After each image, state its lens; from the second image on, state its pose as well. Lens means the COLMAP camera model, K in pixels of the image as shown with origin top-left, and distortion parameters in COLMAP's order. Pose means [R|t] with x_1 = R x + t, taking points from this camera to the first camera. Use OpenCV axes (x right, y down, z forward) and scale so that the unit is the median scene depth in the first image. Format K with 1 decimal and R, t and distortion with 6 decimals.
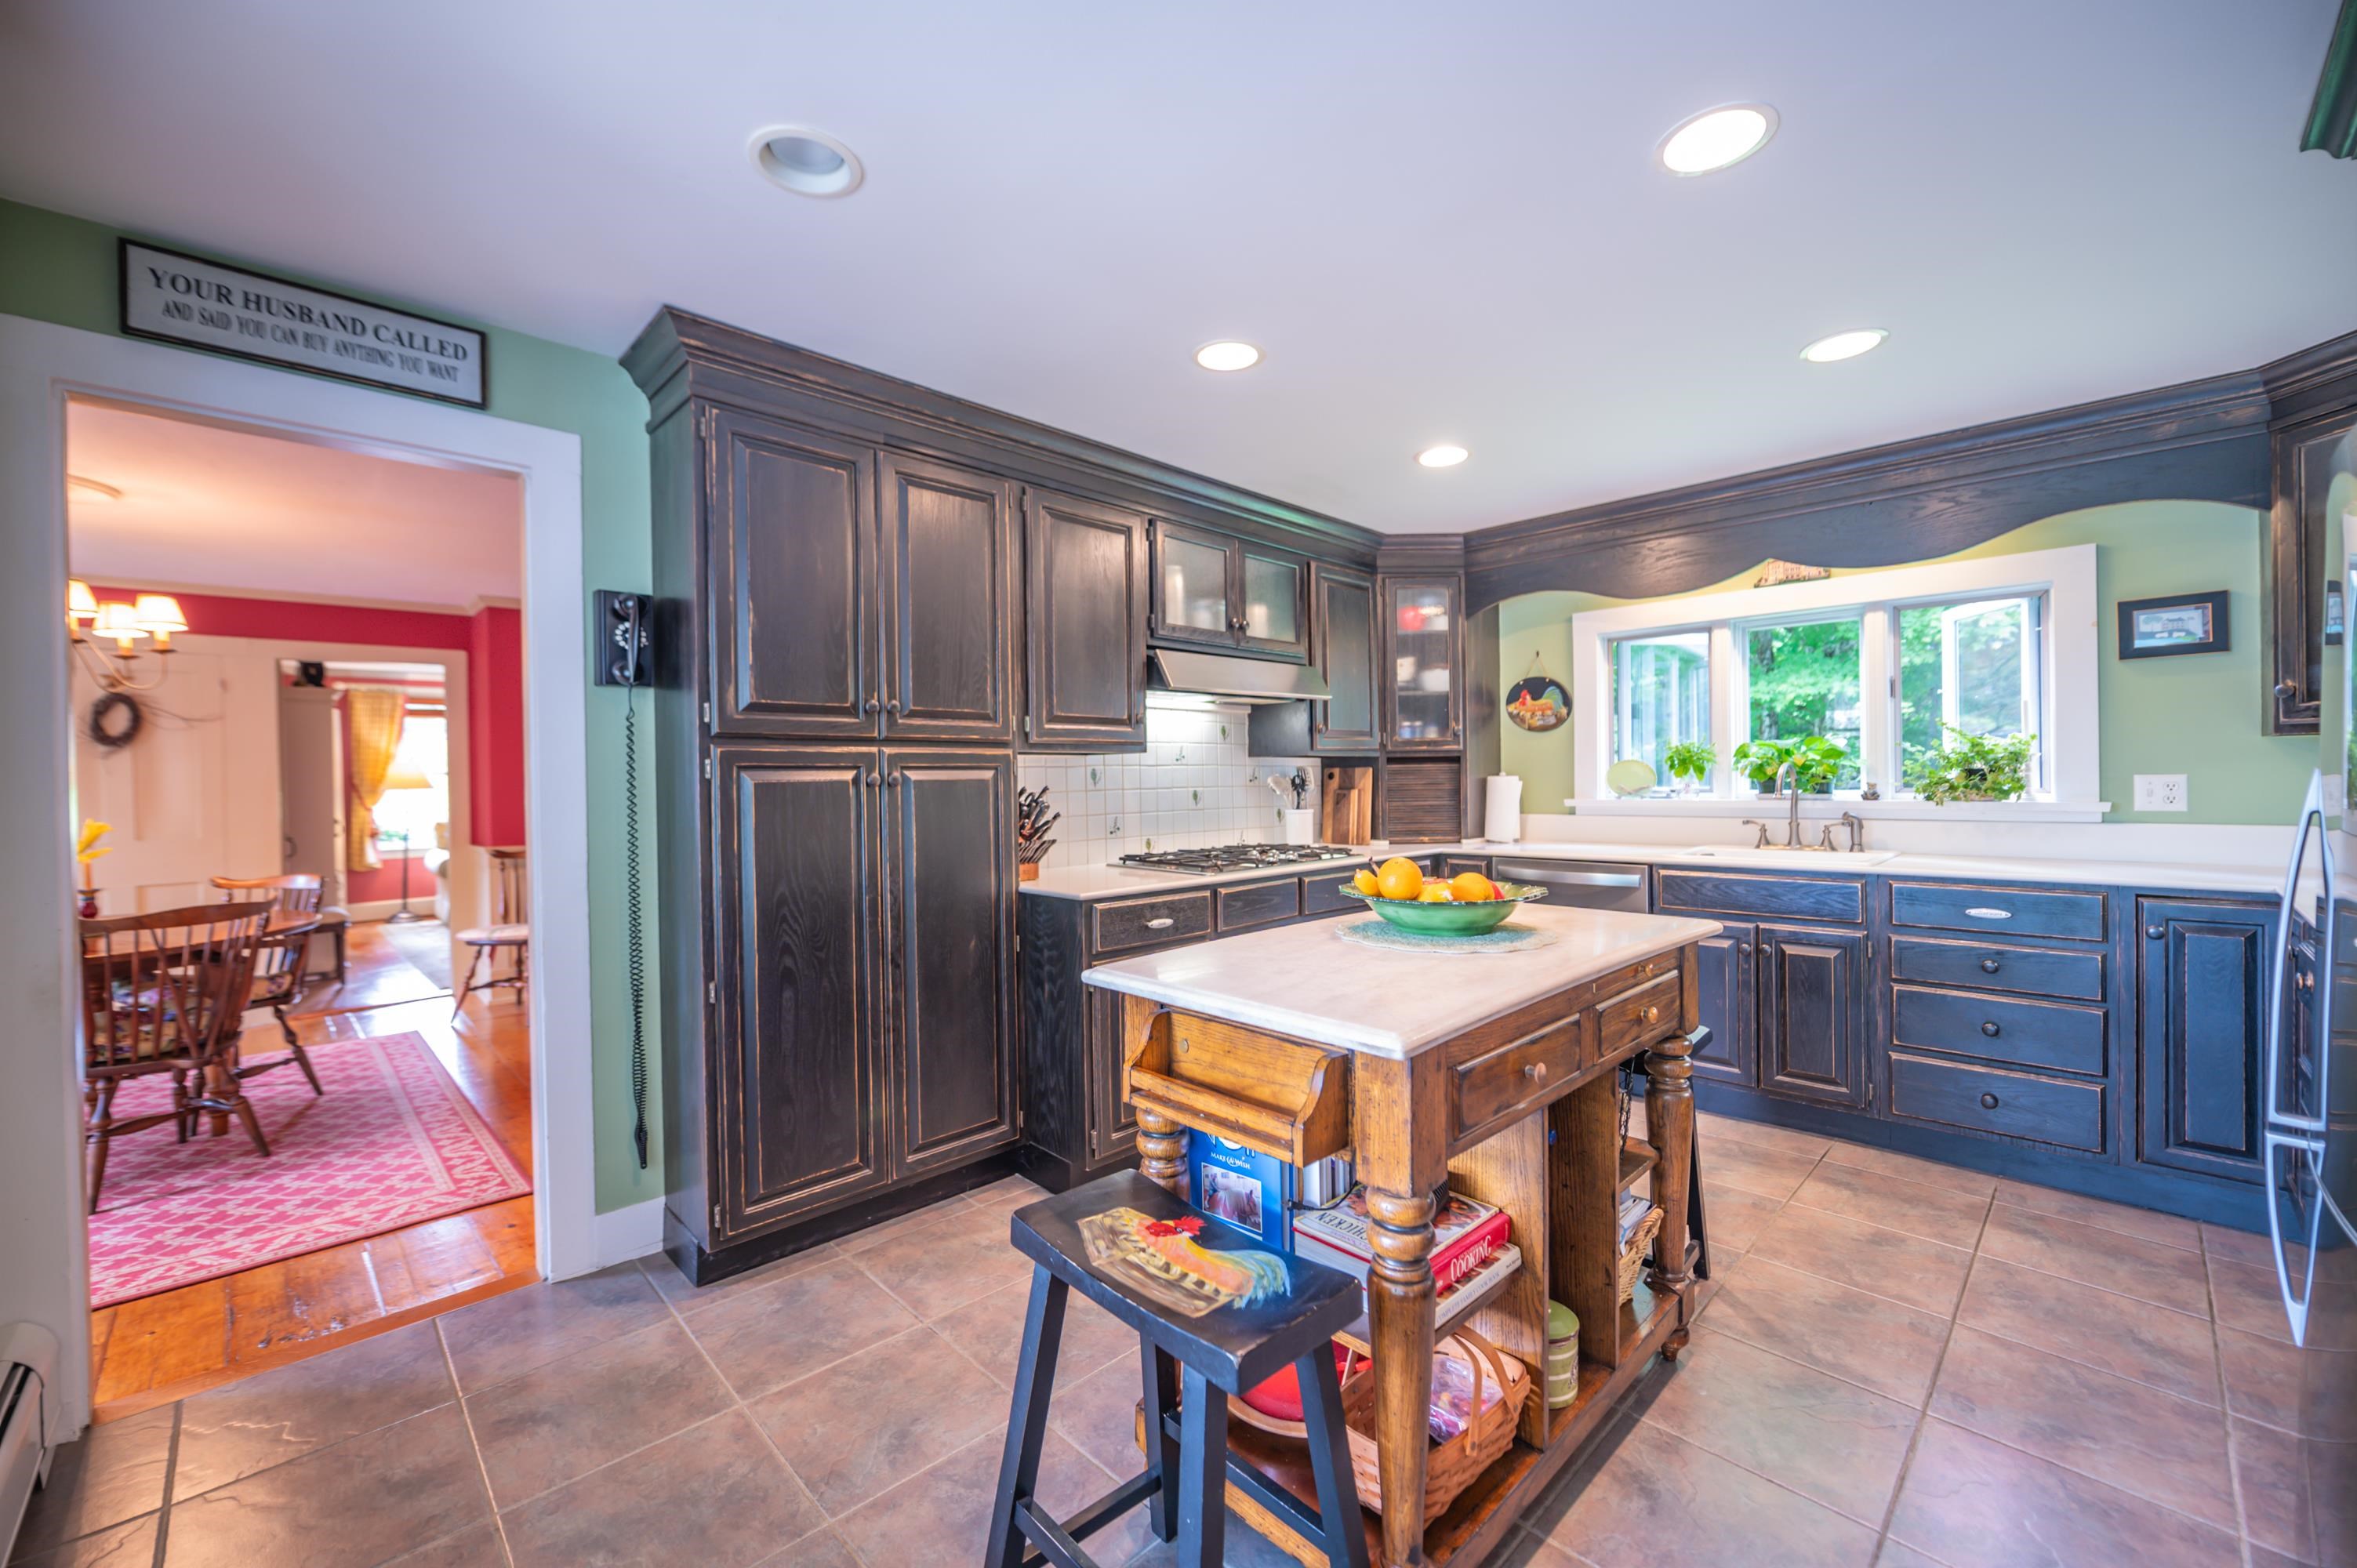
lens RADIAL K [[939.0, 0, 1173.5], [0, 939.0, 779.7], [0, 0, 1]] dist [-0.007195, -0.000512]
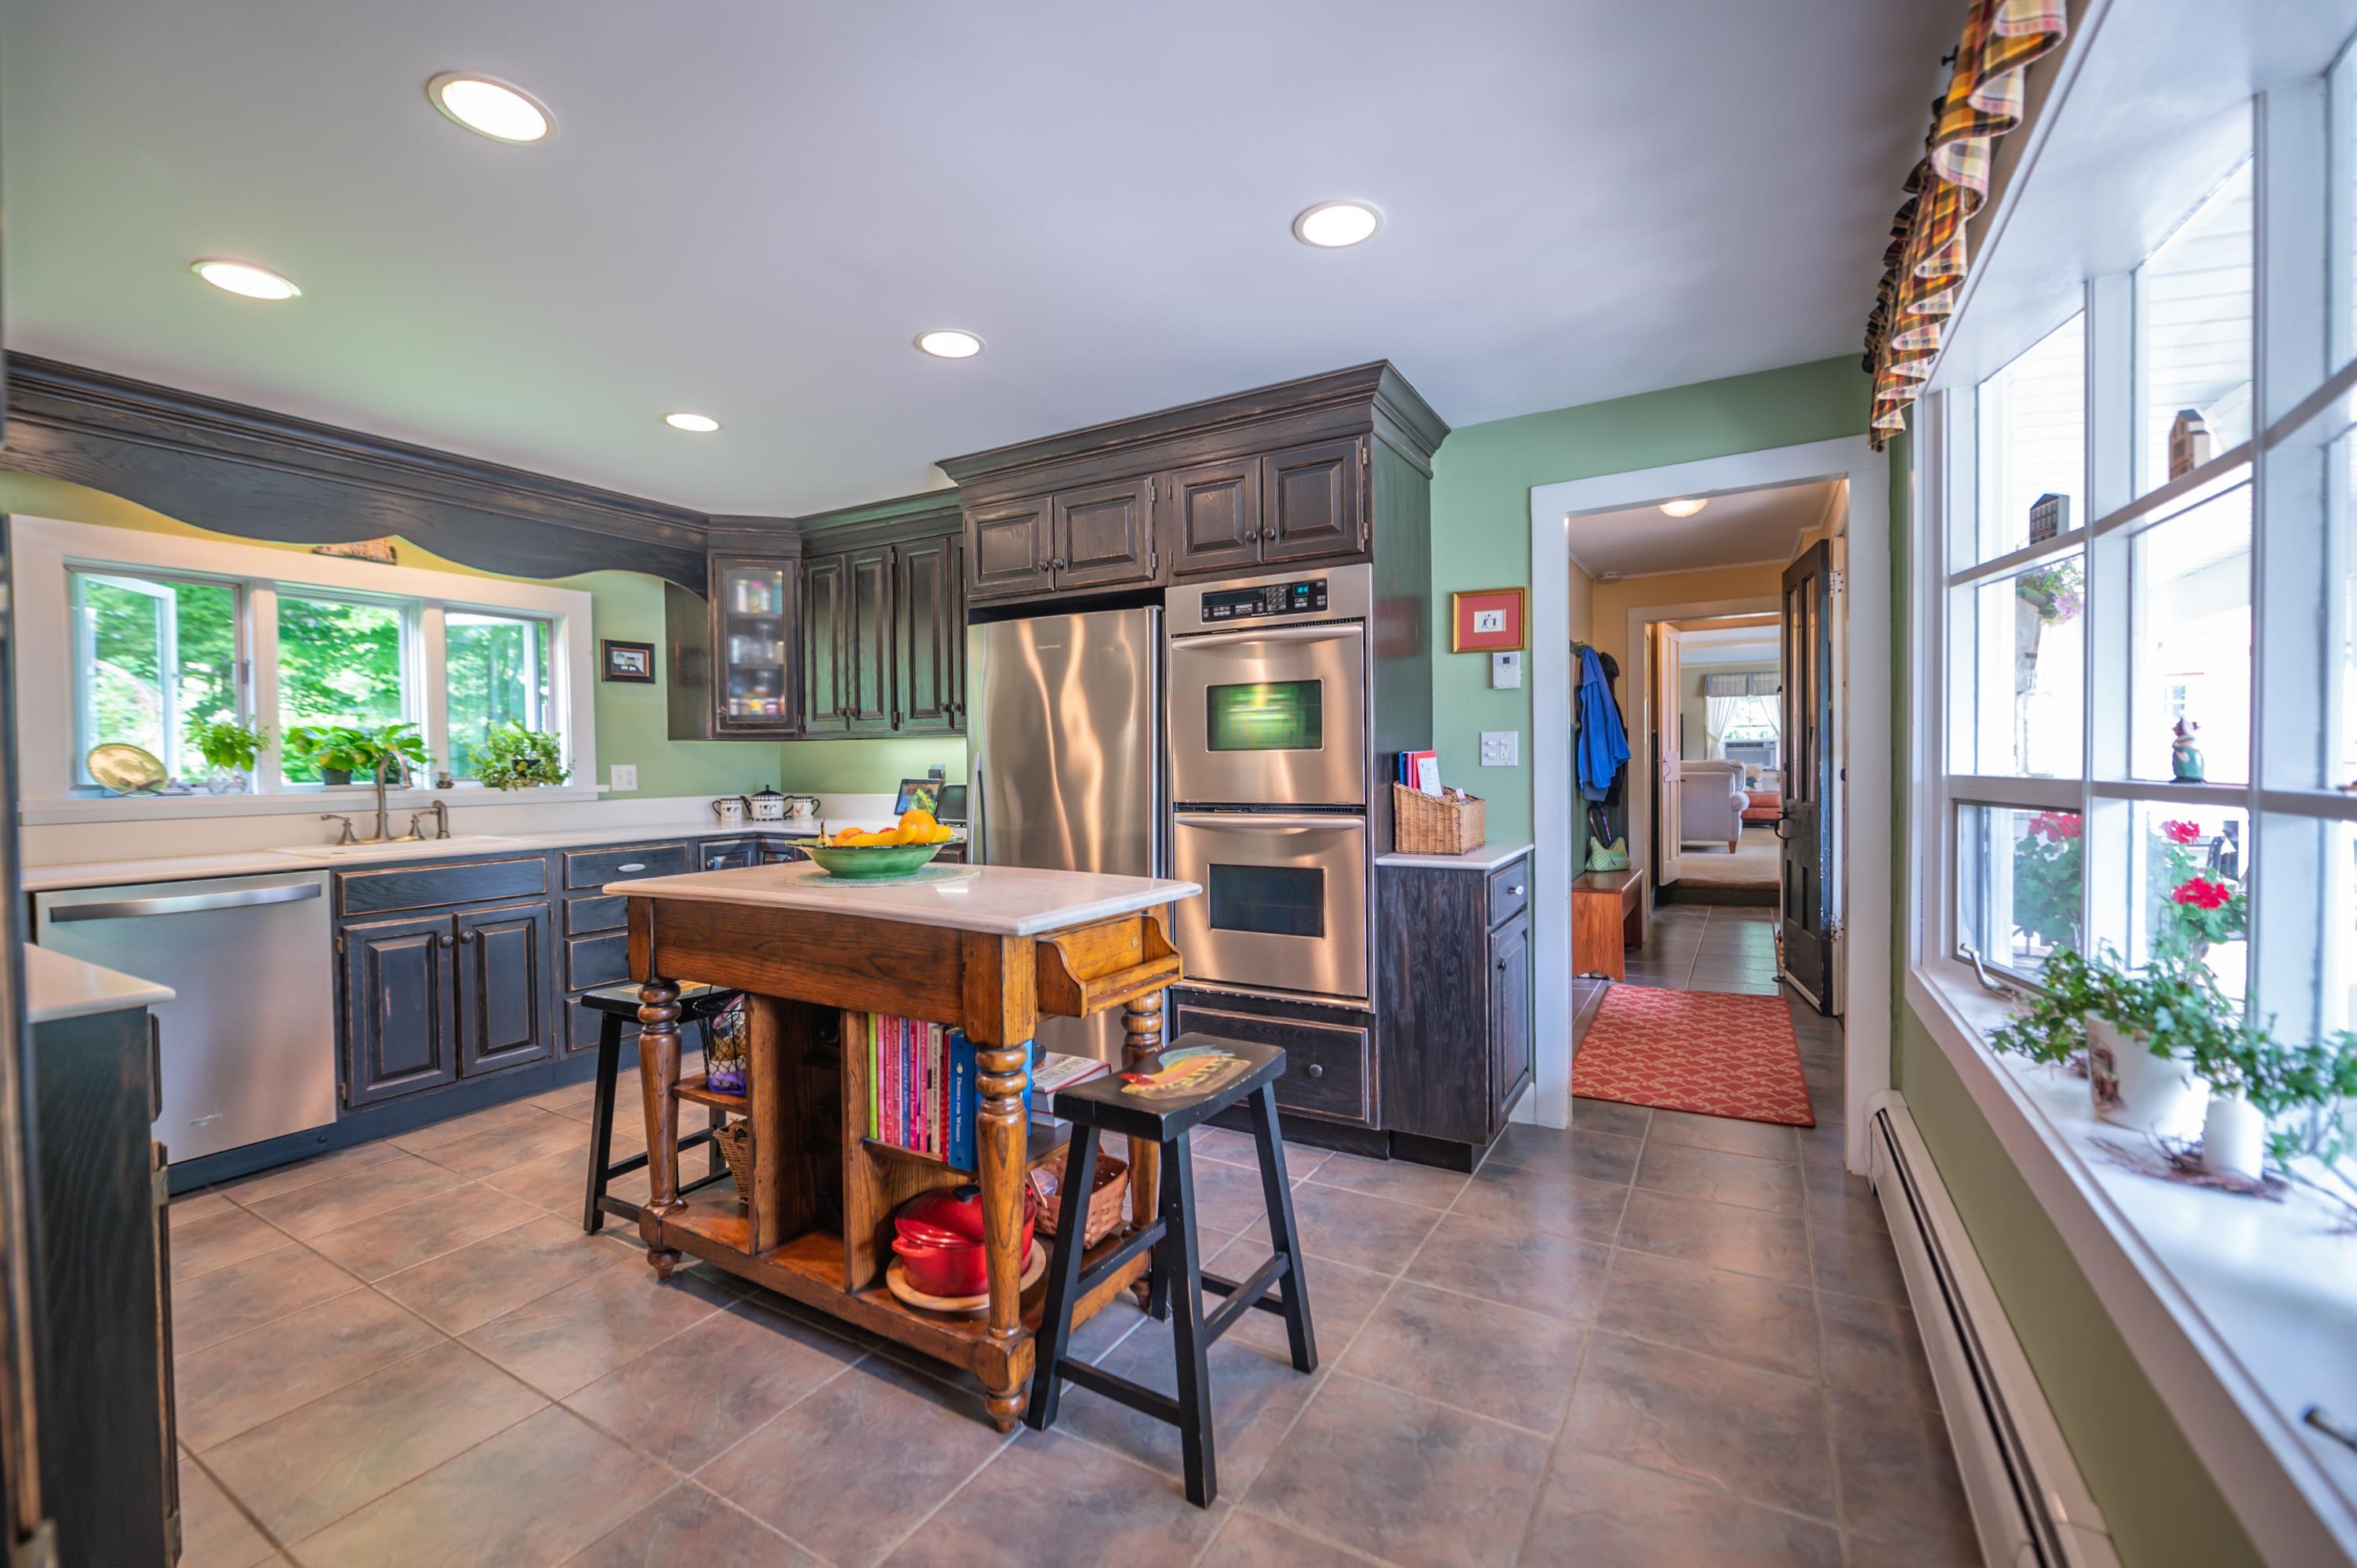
lens RADIAL K [[939.0, 0, 1173.5], [0, 939.0, 779.7], [0, 0, 1]] dist [-0.007195, -0.000512]
pose [[-0.247168, -0.002397, 0.968970, -0.500062], [0.019973, 0.999772, 0.007568, 0.021552], [-0.968767, 0.021224, -0.247064, 0.498968]]
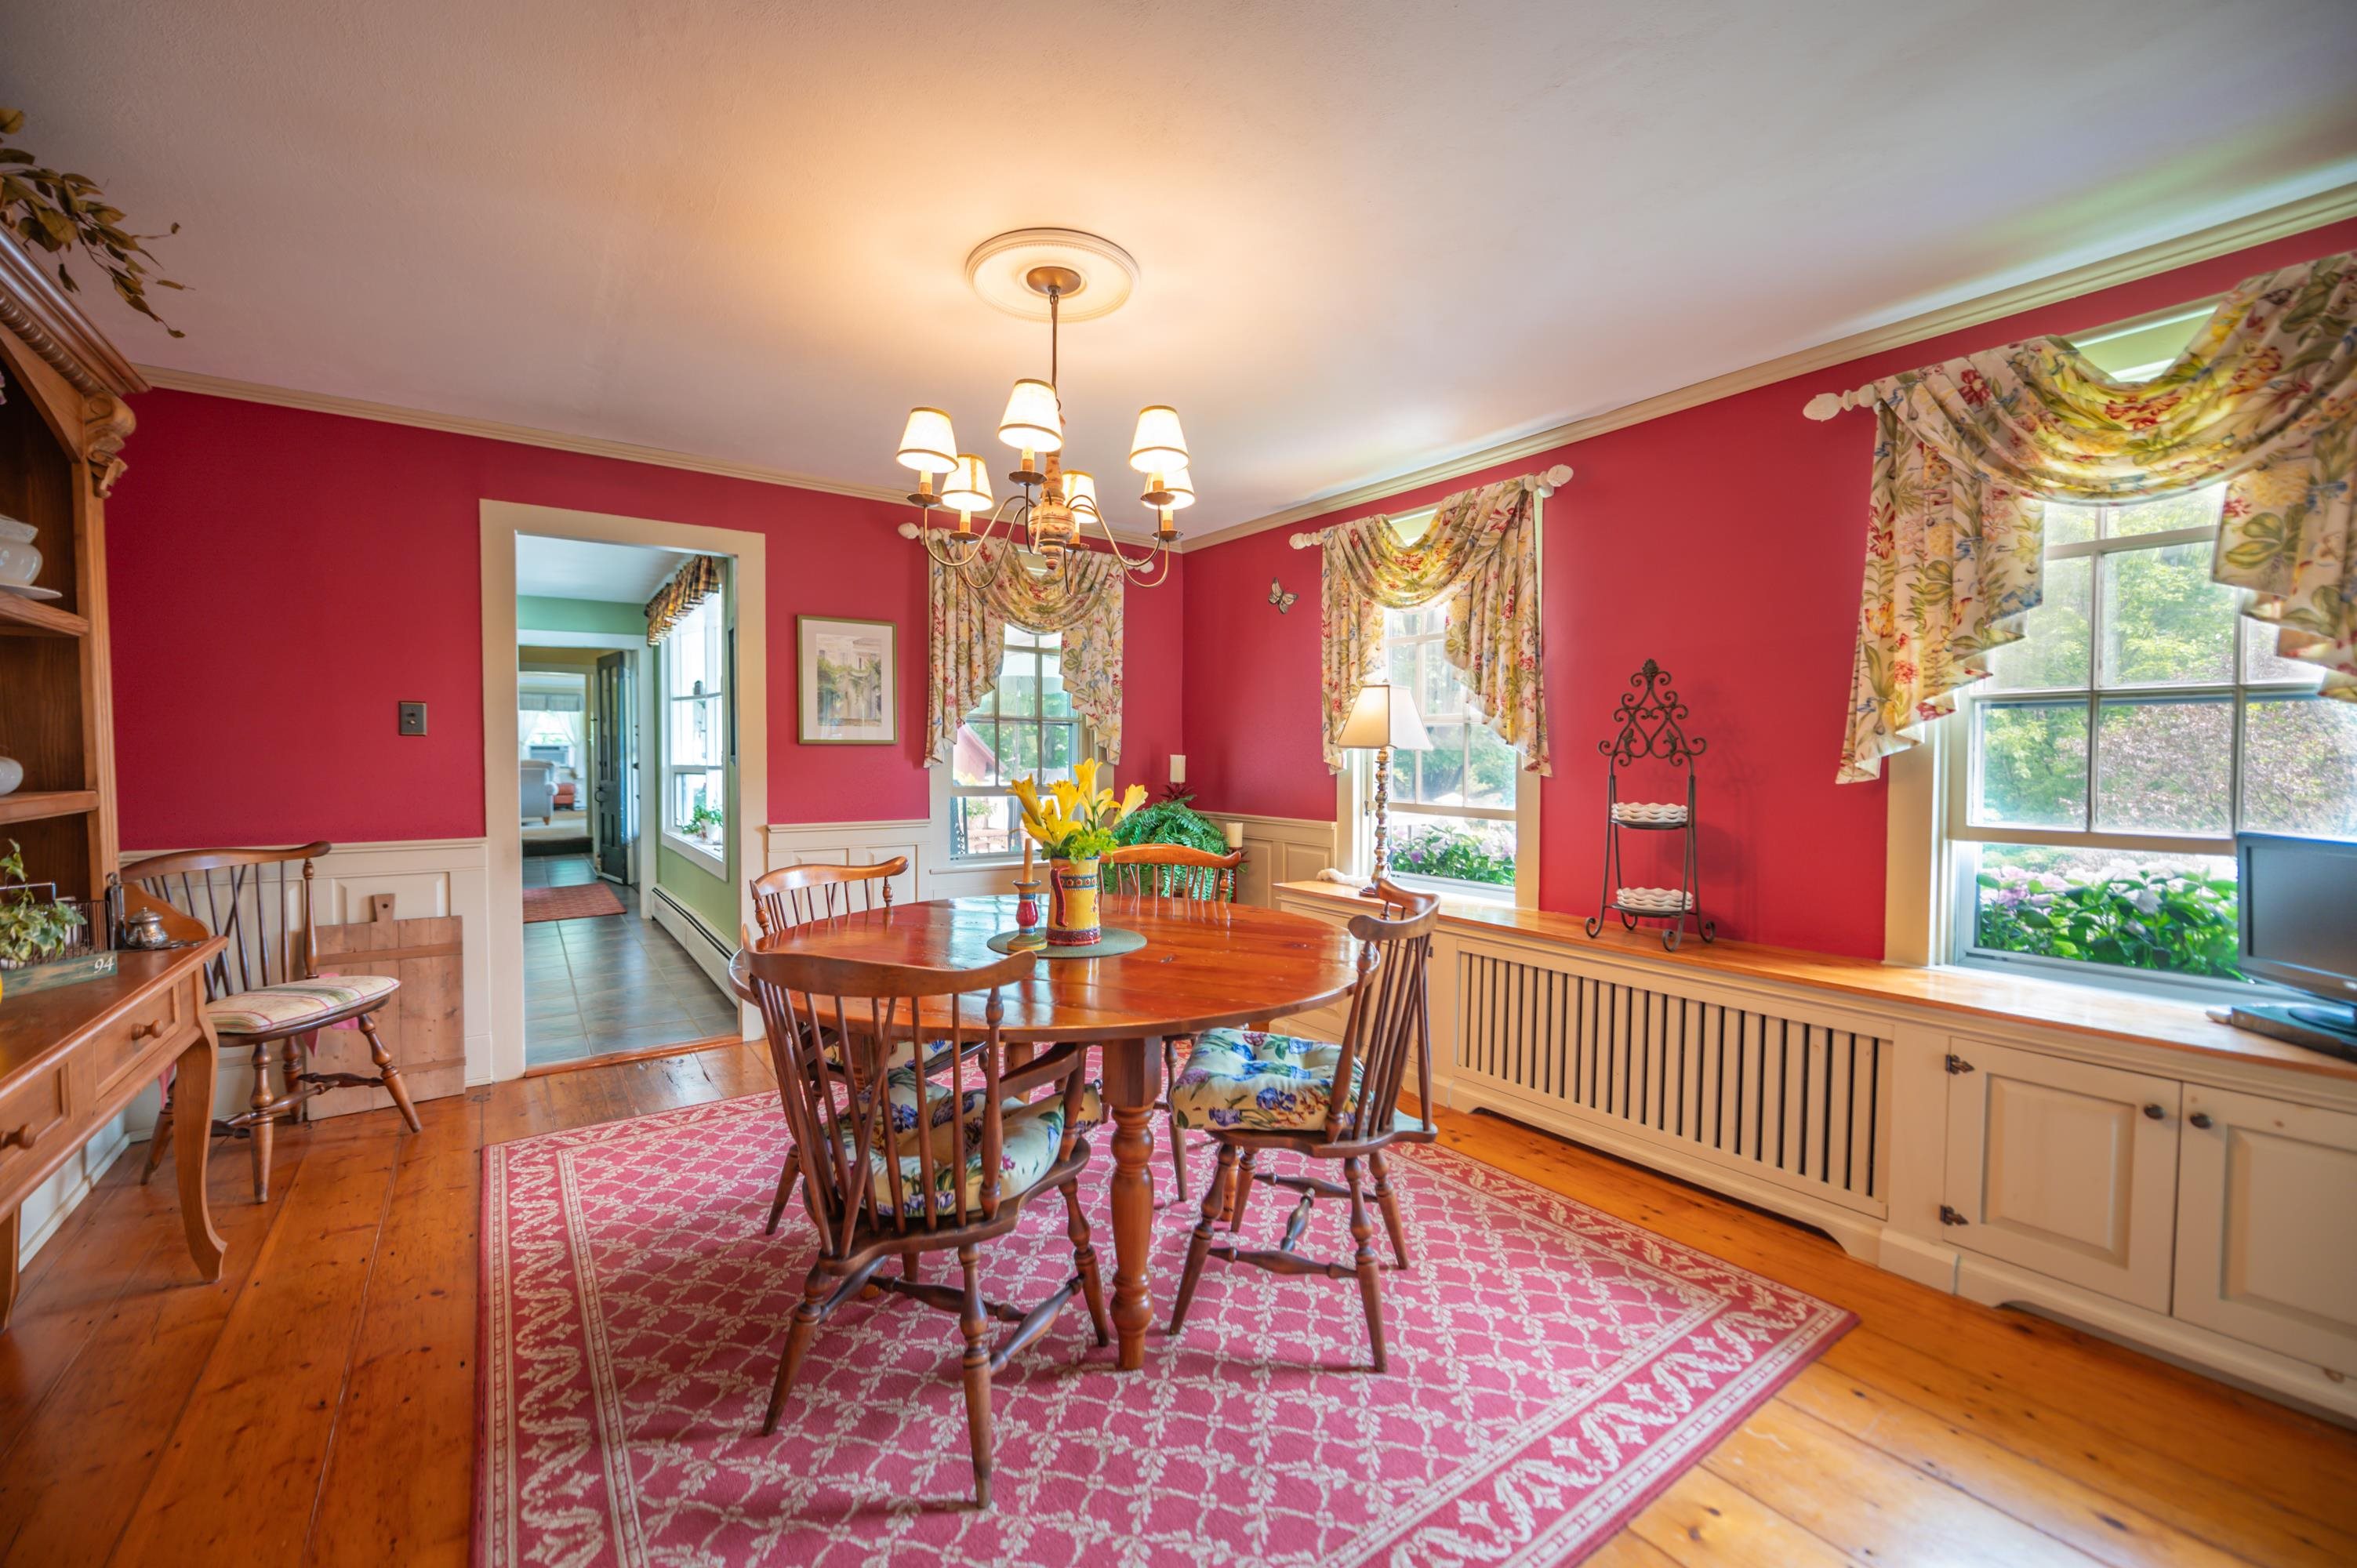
lens RADIAL K [[939.0, 0, 1173.5], [0, 939.0, 779.7], [0, 0, 1]] dist [-0.007195, -0.000512]
pose [[-0.988158, 0.008990, 0.153174, -1.311697], [0.013632, 0.999478, 0.029286, 0.022865], [-0.152831, 0.031027, -0.987765, 1.559570]]
